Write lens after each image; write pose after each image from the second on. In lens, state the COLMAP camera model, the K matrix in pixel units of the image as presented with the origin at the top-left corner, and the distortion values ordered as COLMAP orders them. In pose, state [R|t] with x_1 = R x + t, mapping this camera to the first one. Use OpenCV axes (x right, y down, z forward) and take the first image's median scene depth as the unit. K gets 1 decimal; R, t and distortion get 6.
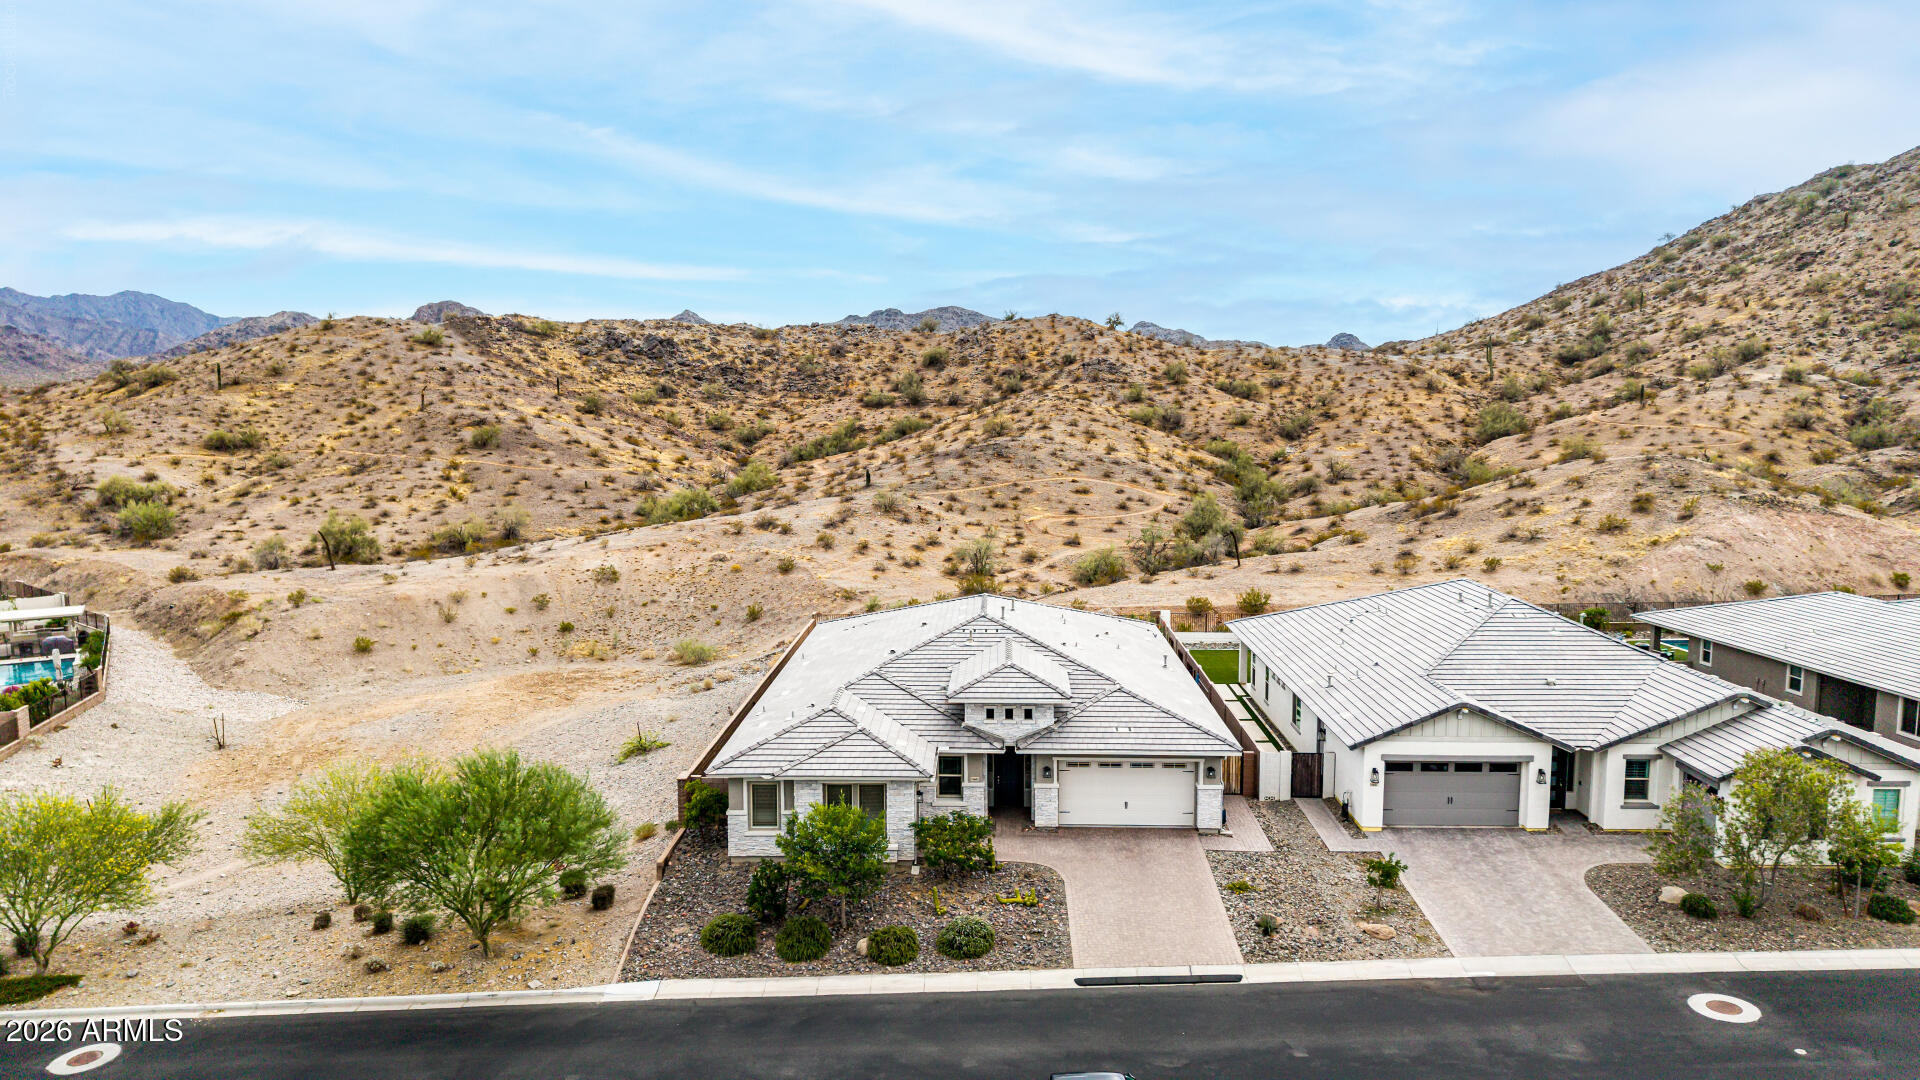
lens RADIAL K [[1275.5, 0, 960.2], [0, 1275.5, 555.1], [0, 0, 1]] dist [0.049798, -0.054364]
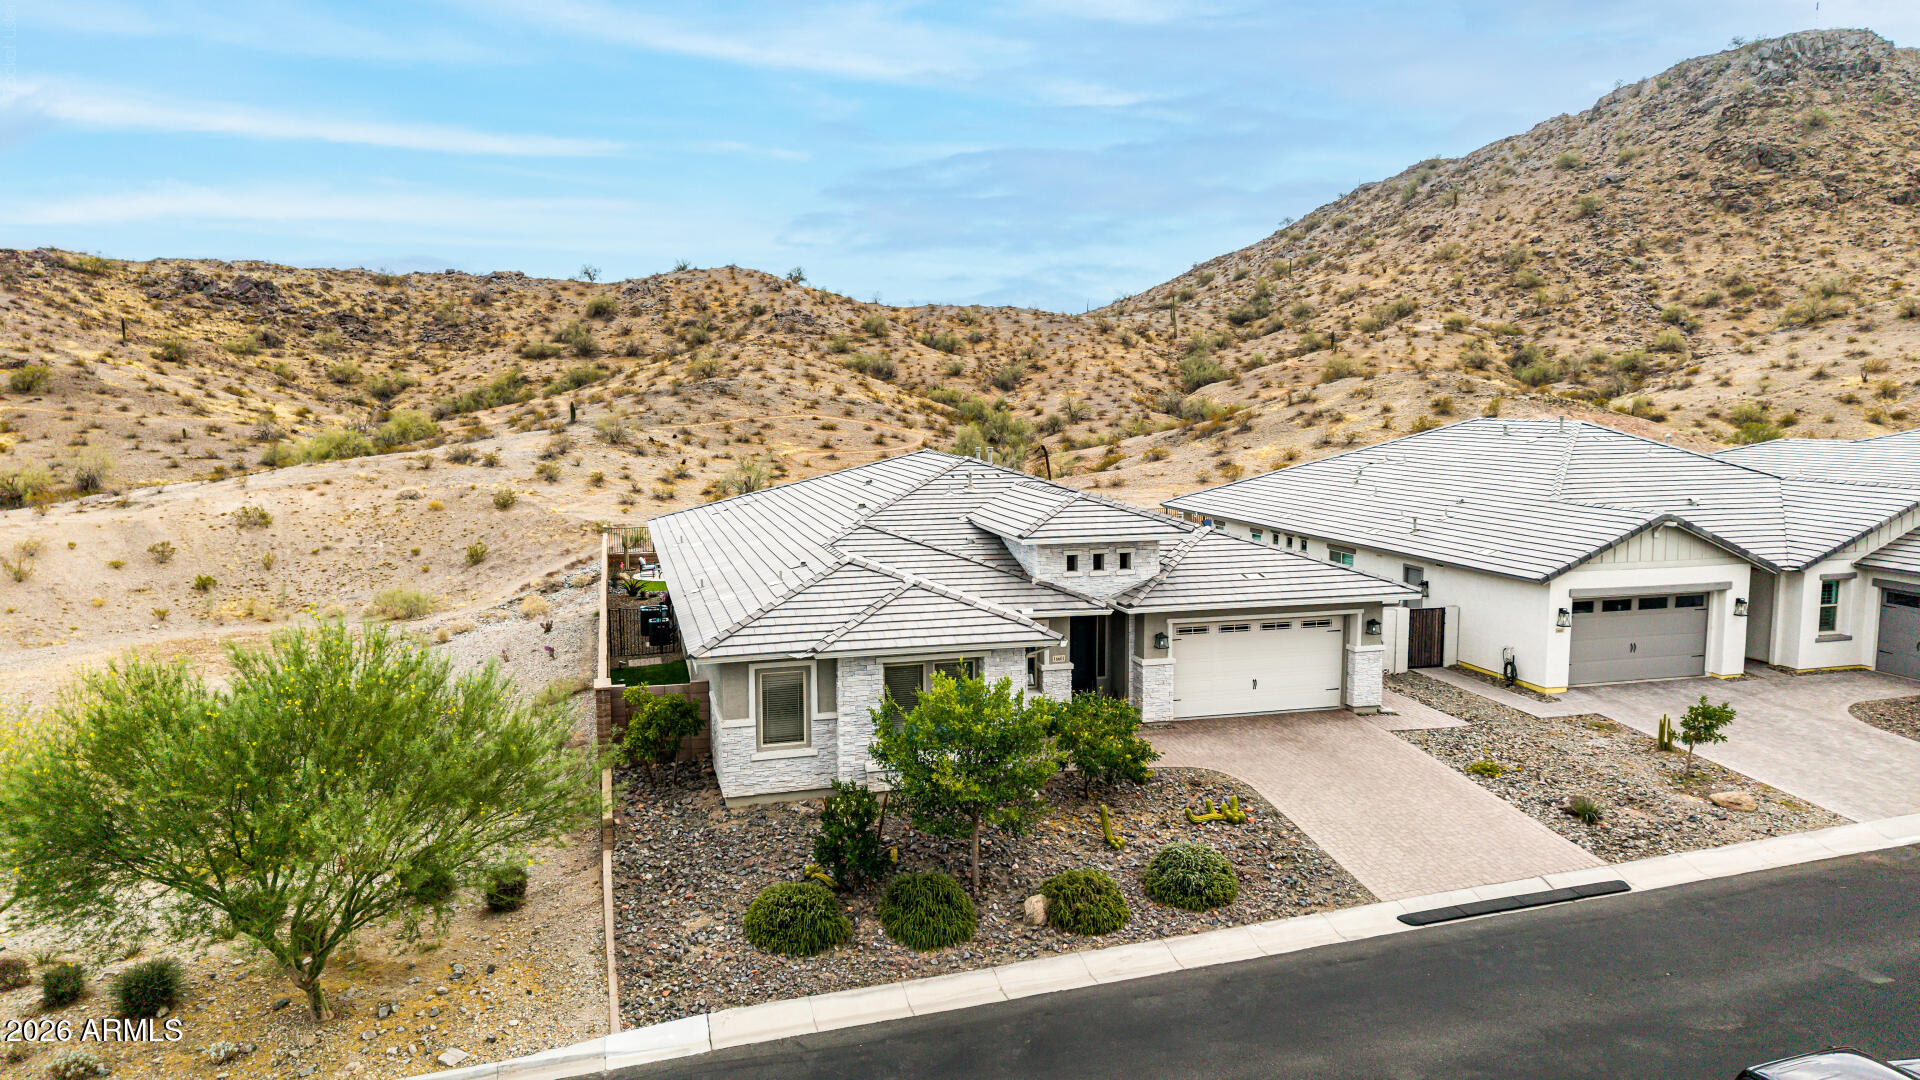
lens RADIAL K [[1287.0, 0, 956.8], [0, 1287.0, 546.0], [0, 0, 1]] dist [0.014566, -0.009081]
pose [[0.957984, -0.036217, 0.284524, -0.065626], [0.038419, 0.999259, -0.002161, 0.033275], [-0.284235, 0.013002, 0.958666, 0.106054]]
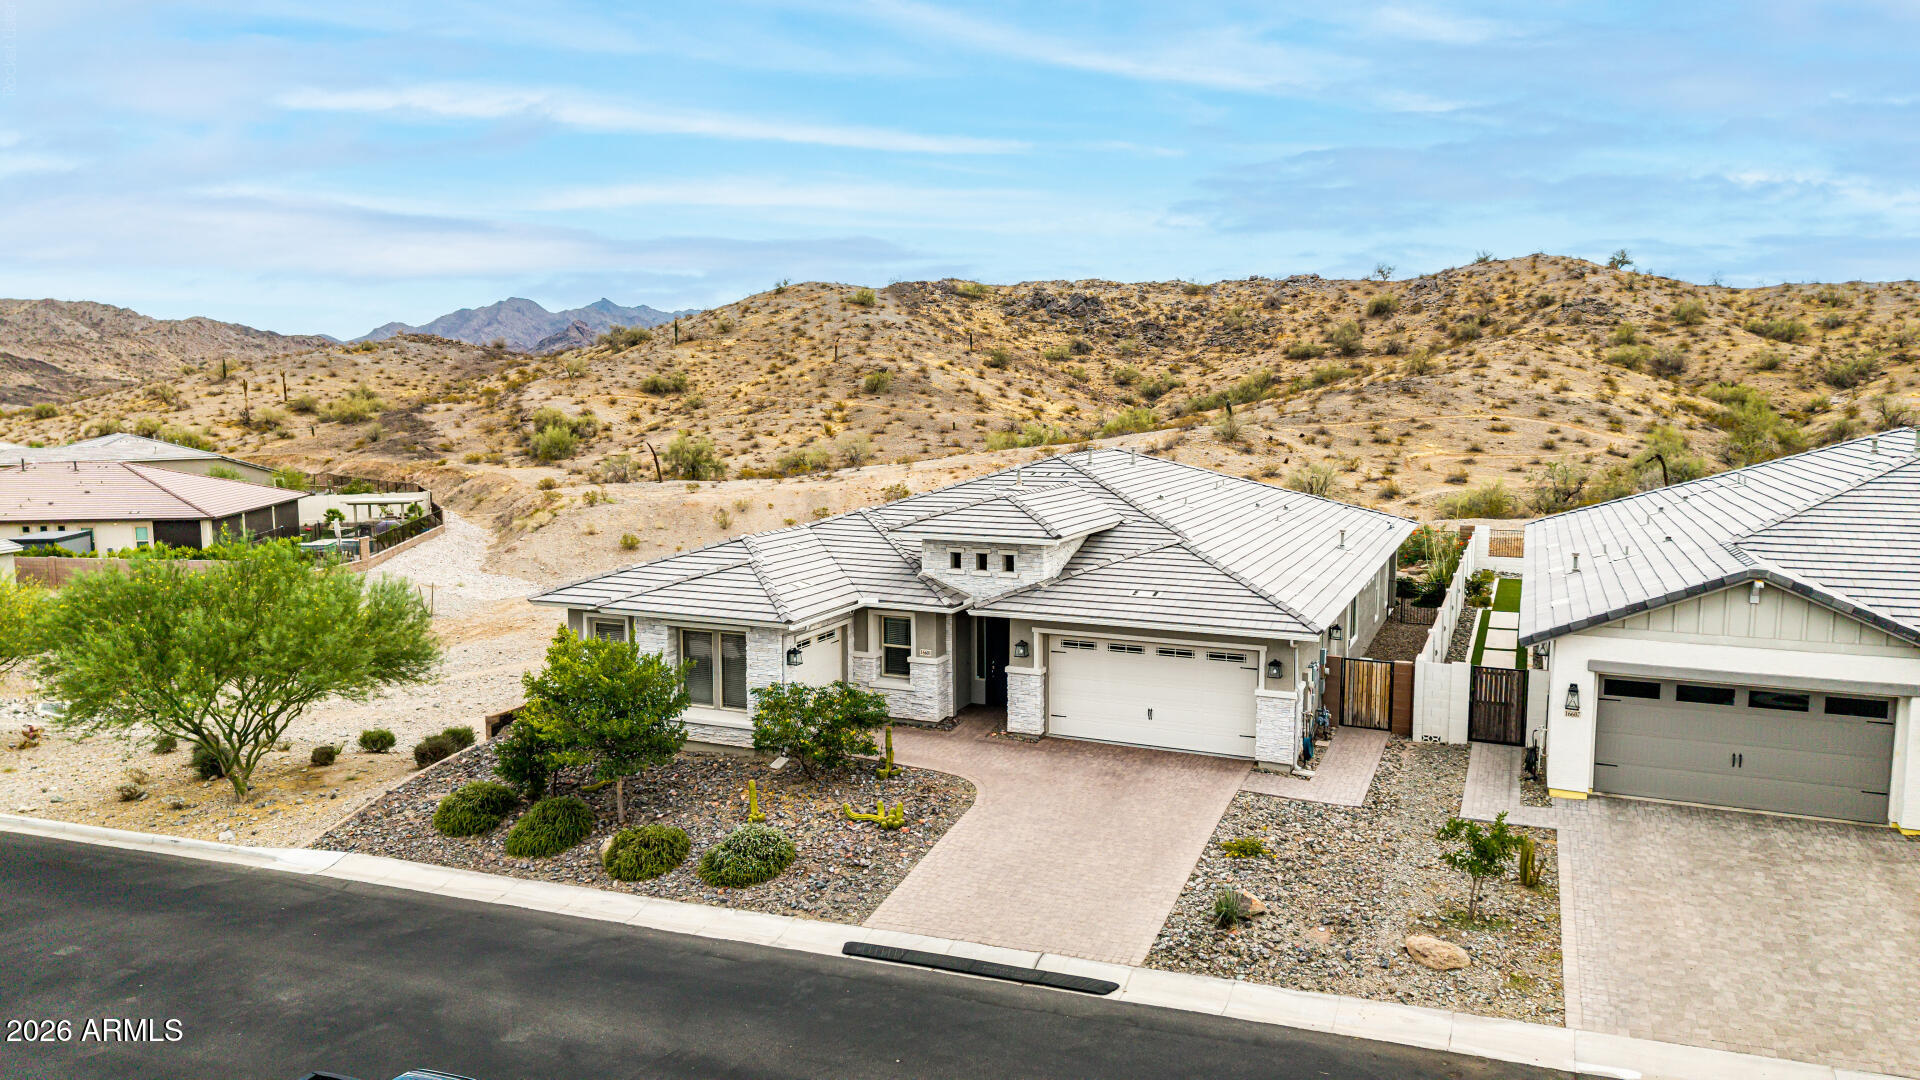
lens RADIAL K [[1275.5, 0, 960.2], [0, 1275.5, 555.1], [0, 0, 1]] dist [0.049798, -0.054364]
pose [[0.924724, 0.048964, -0.377477, 0.080554], [-0.049131, 0.998750, 0.009194, 0.033505], [0.377455, 0.010044, 0.925973, 0.109114]]
